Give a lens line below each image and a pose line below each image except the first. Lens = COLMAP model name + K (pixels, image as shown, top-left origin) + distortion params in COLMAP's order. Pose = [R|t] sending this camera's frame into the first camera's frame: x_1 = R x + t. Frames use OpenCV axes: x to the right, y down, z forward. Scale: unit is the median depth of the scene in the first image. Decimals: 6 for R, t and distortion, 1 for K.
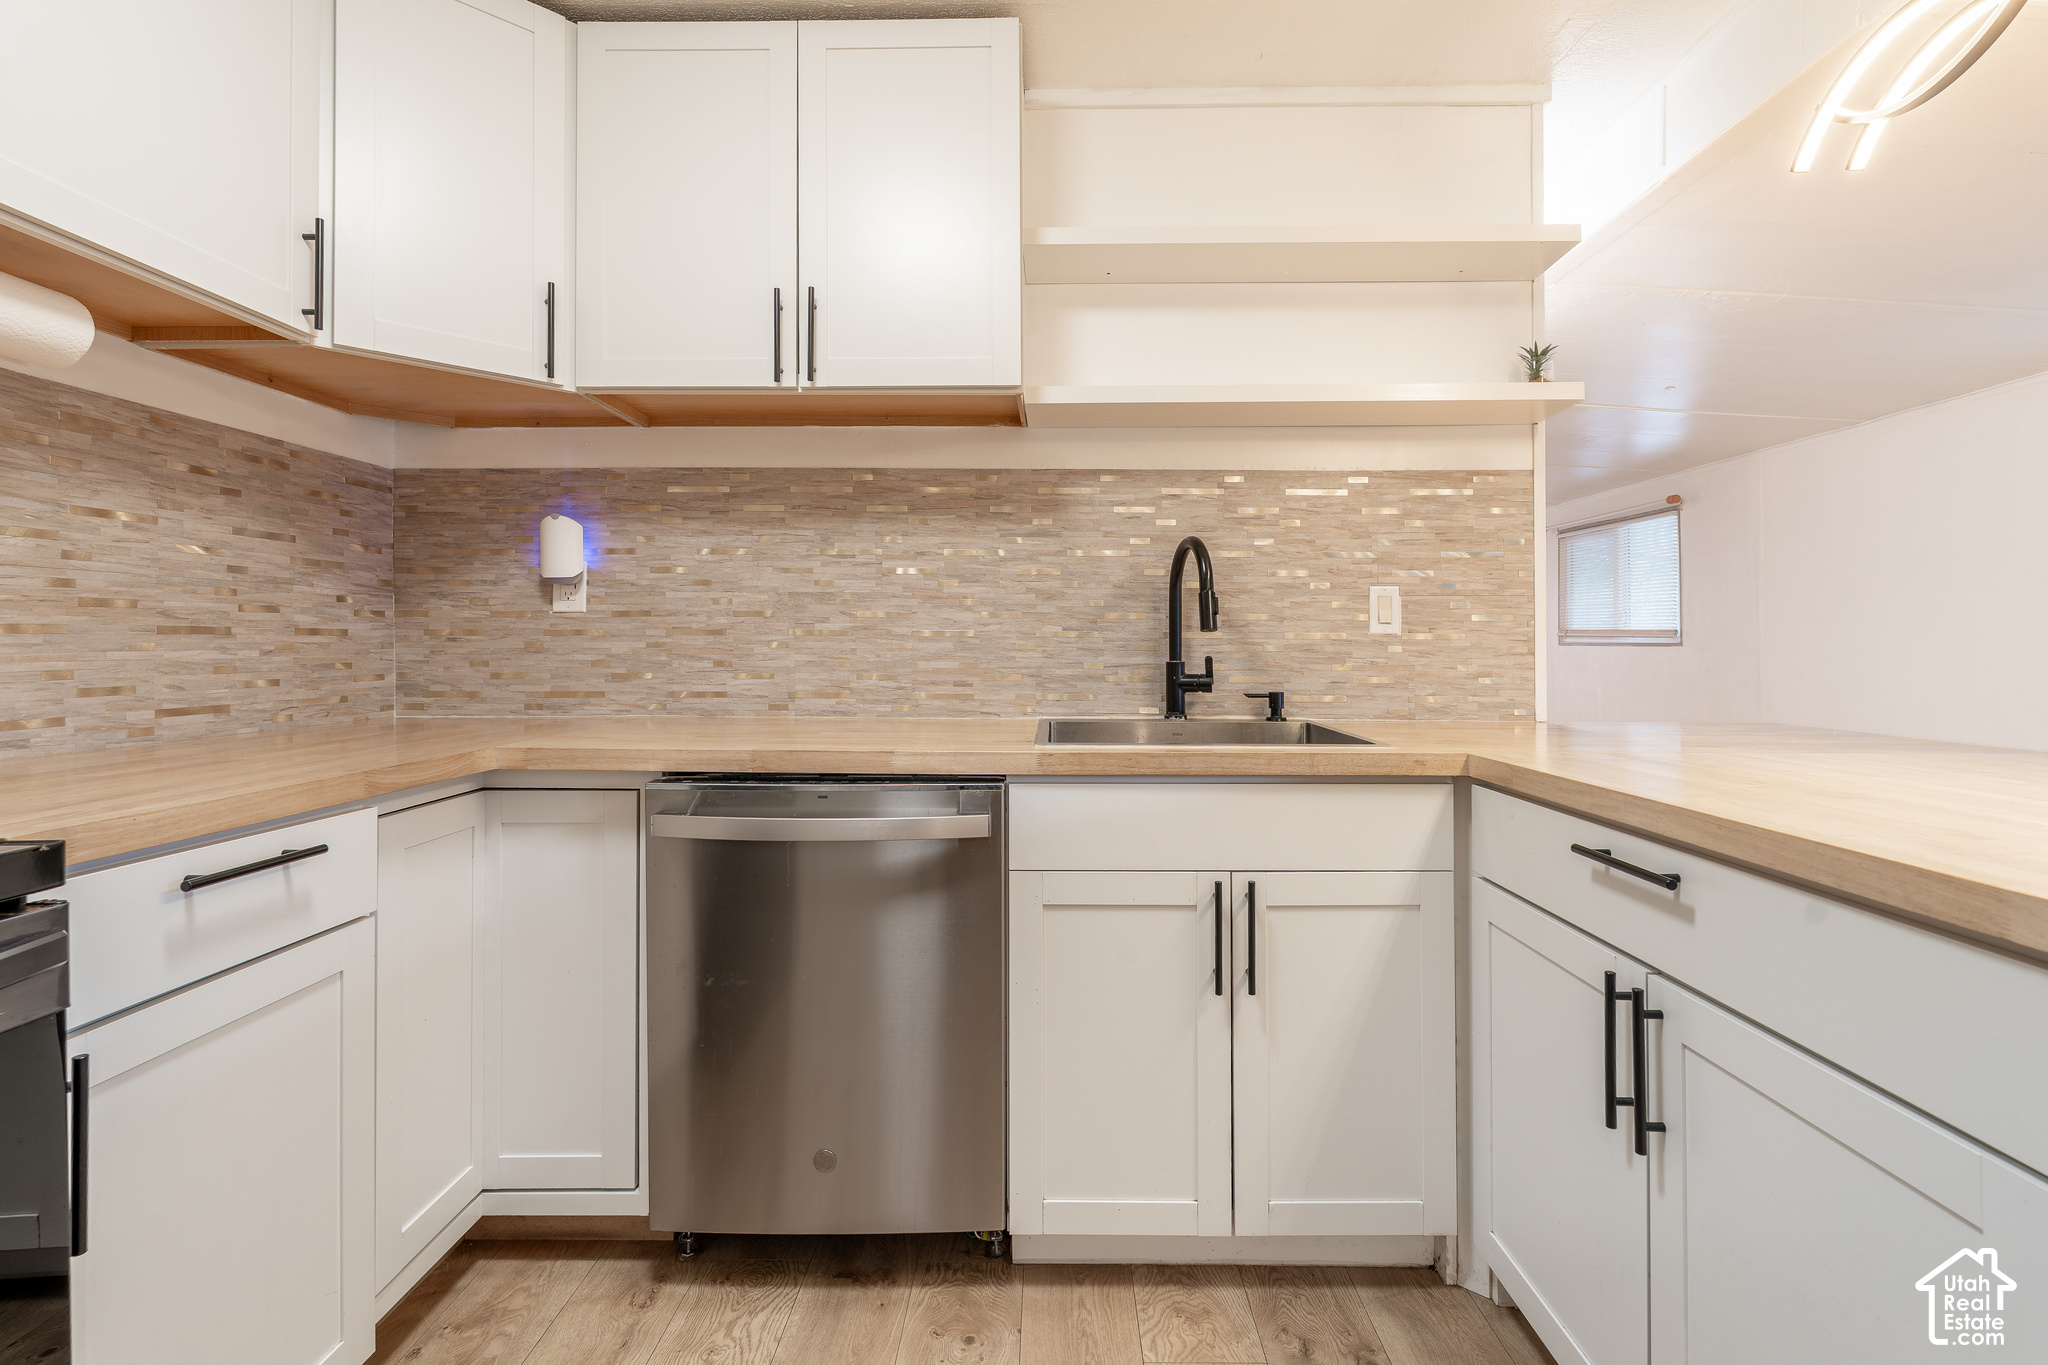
lens RADIAL K [[919.4, 0, 1049.6], [0, 919.4, 639.9], [0, 0, 1]] dist [-0.001850, 0.000710]
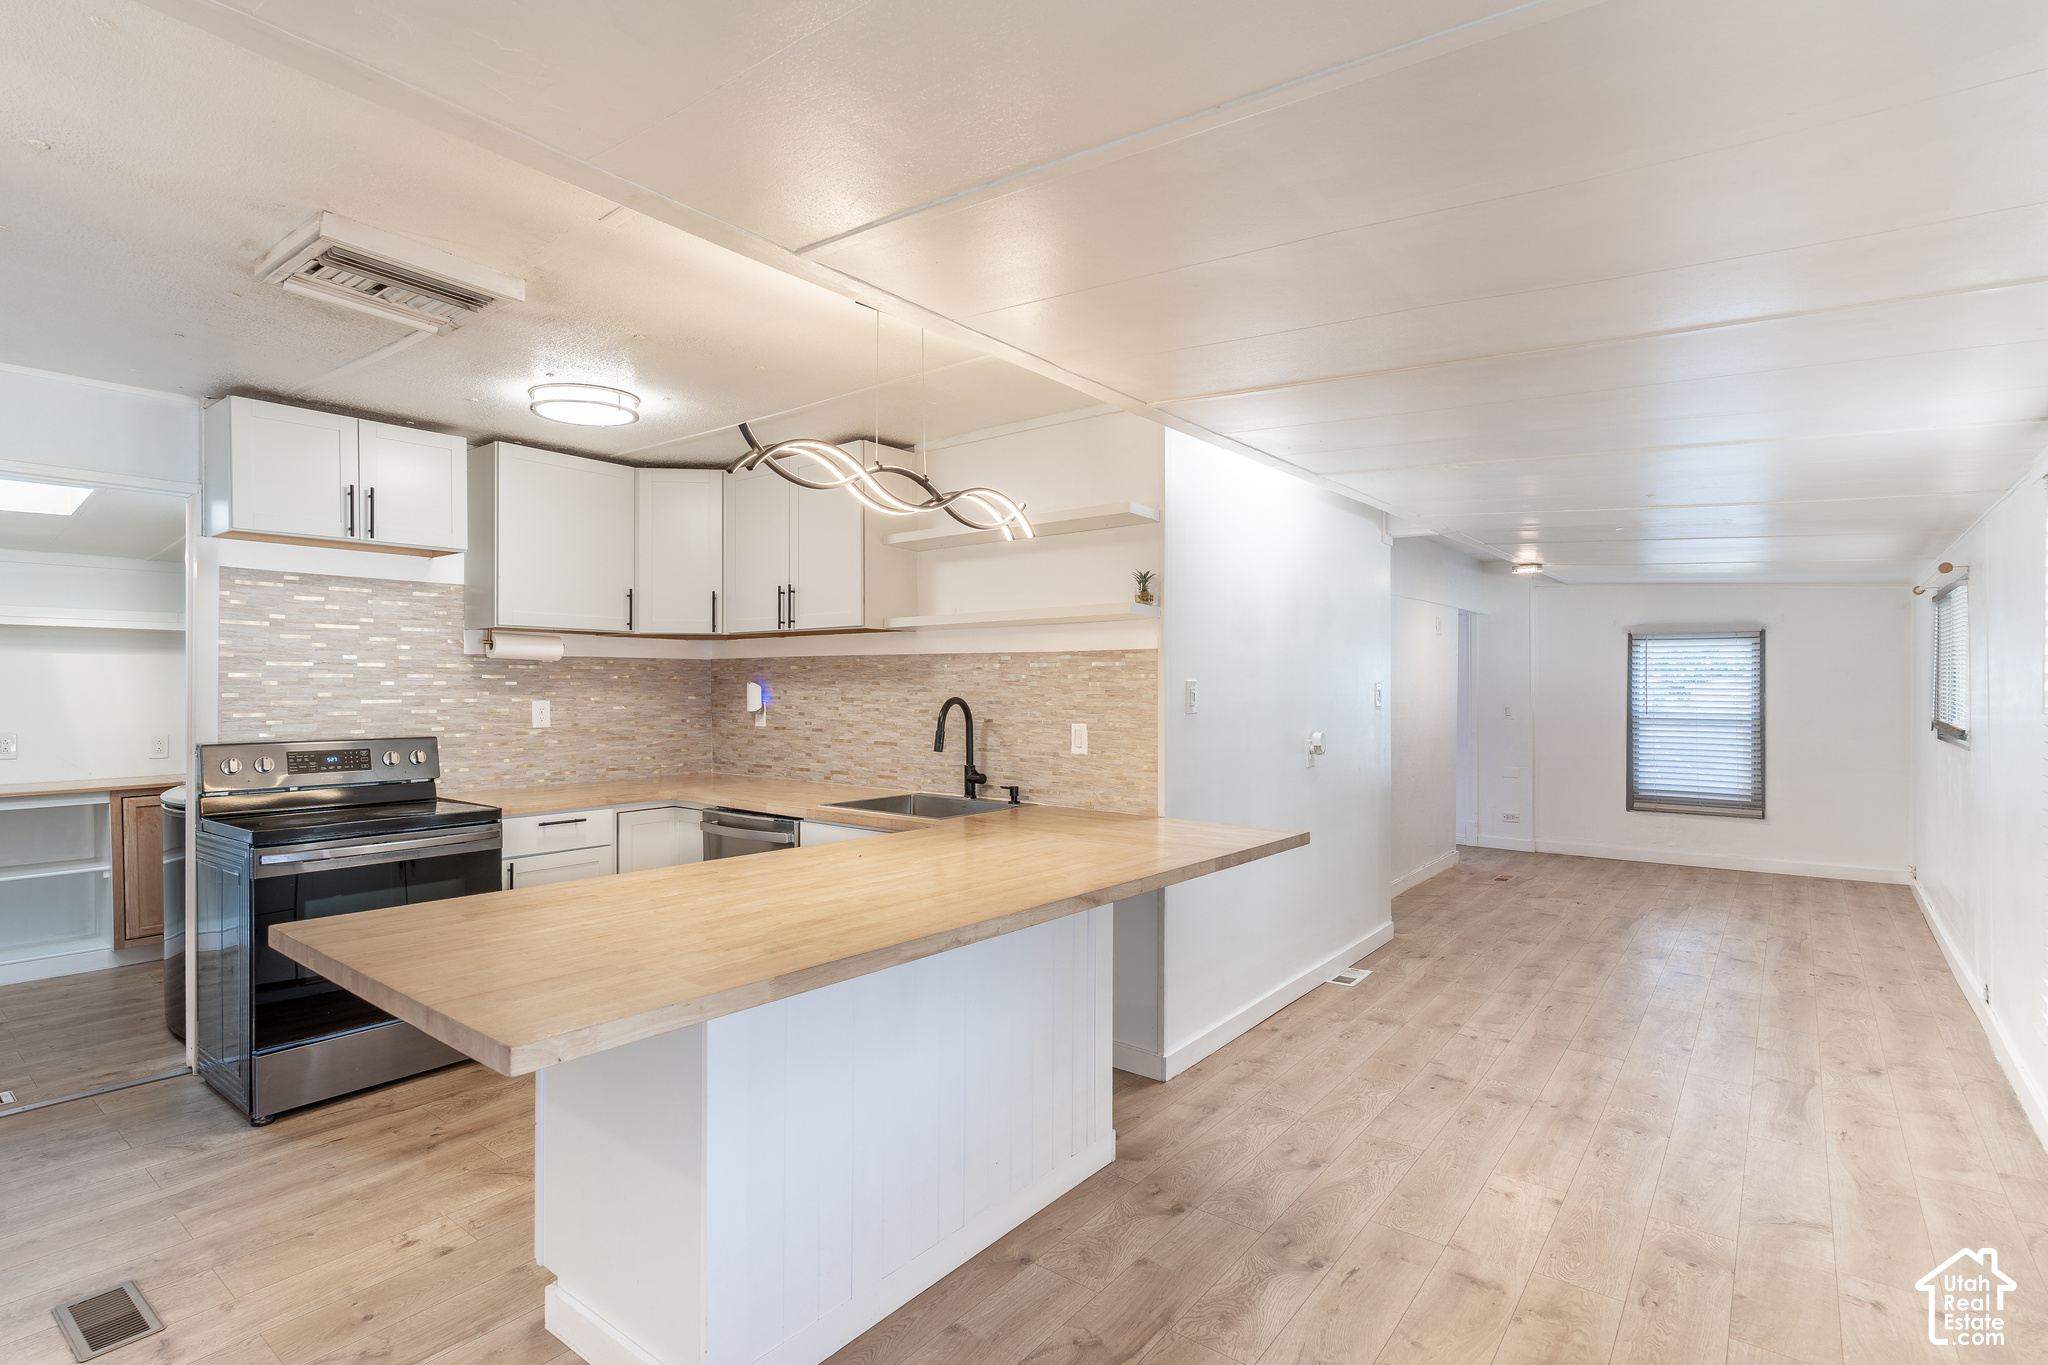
lens RADIAL K [[998.5, 0, 1031.5], [0, 998.5, 693.0], [0, 0, 1]] dist [-0.001240, -0.000239]
pose [[0.789285, 0.004810, -0.614008, 1.361285], [0.002420, 0.999937, 0.010944, -0.130731], [0.614022, -0.010124, 0.789224, -0.412348]]
